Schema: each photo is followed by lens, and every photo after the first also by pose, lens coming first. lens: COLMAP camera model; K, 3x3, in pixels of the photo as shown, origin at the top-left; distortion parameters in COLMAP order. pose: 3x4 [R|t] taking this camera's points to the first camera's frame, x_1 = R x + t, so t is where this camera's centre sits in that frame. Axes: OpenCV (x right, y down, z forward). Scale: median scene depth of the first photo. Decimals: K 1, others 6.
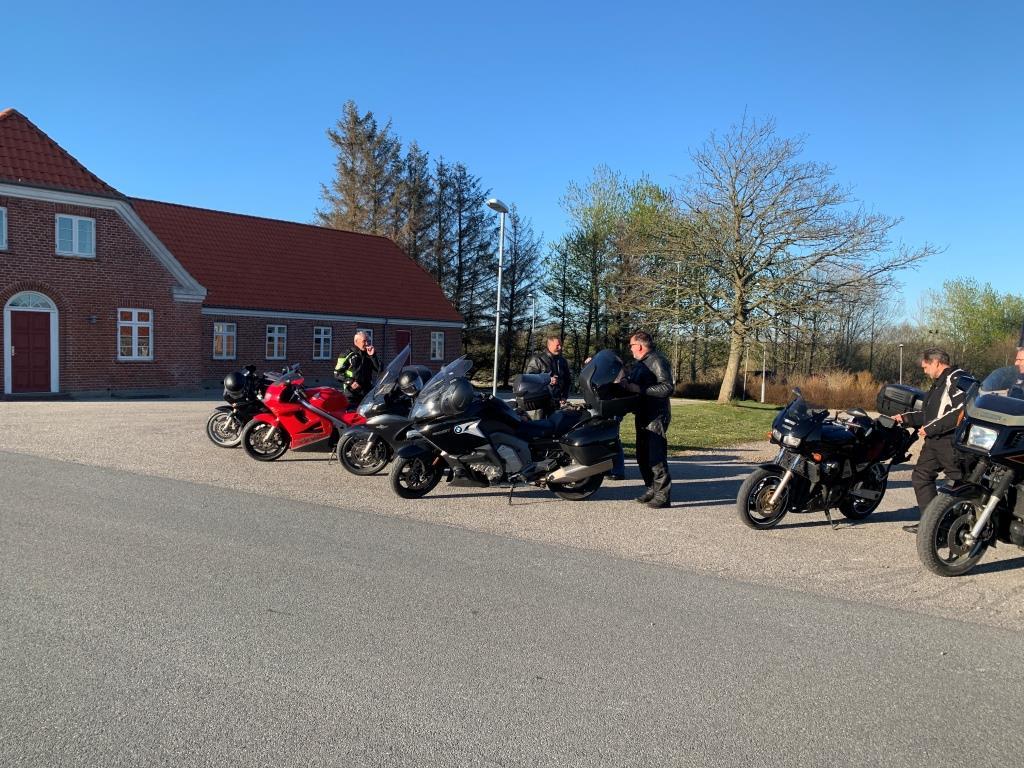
lens RADIAL K [[770.0, 0, 512.0], [0, 770.0, 384.0], [0, 0, 1]] dist [0.006646, -0.013824]
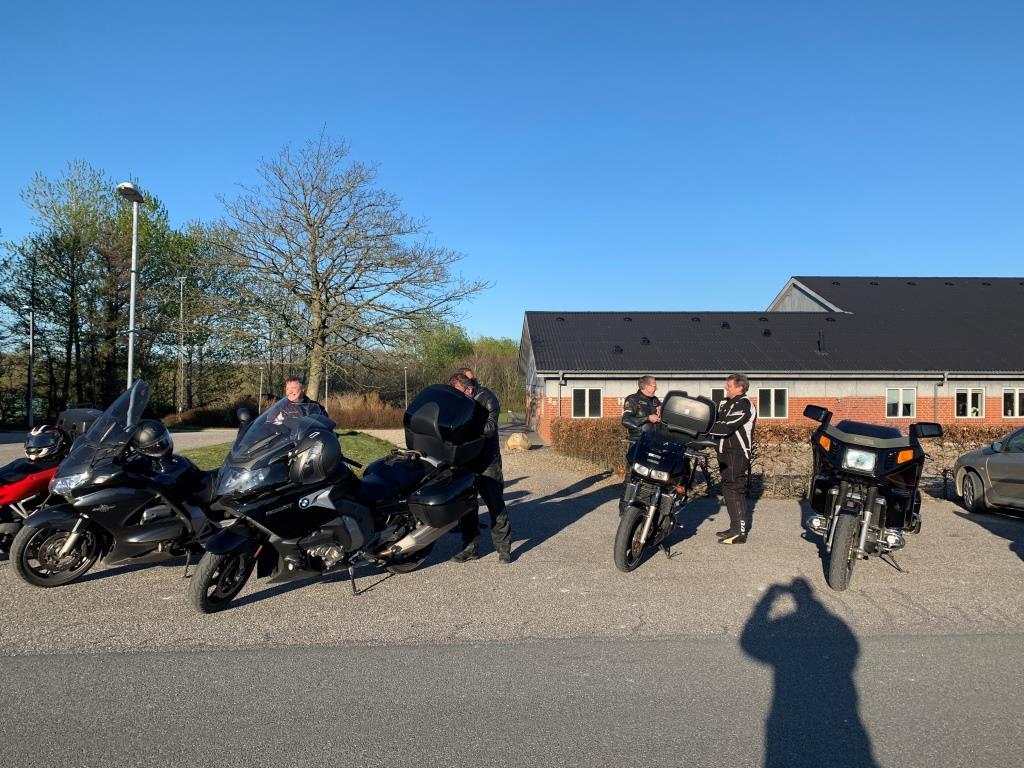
lens RADIAL K [[770.0, 0, 512.0], [0, 770.0, 384.0], [0, 0, 1]] dist [0.006646, -0.013824]
pose [[0.782414, -0.017393, 0.622516, -0.301367], [0.034616, 0.999279, -0.015588, -0.027158], [-0.621796, 0.033745, 0.782452, 0.268264]]
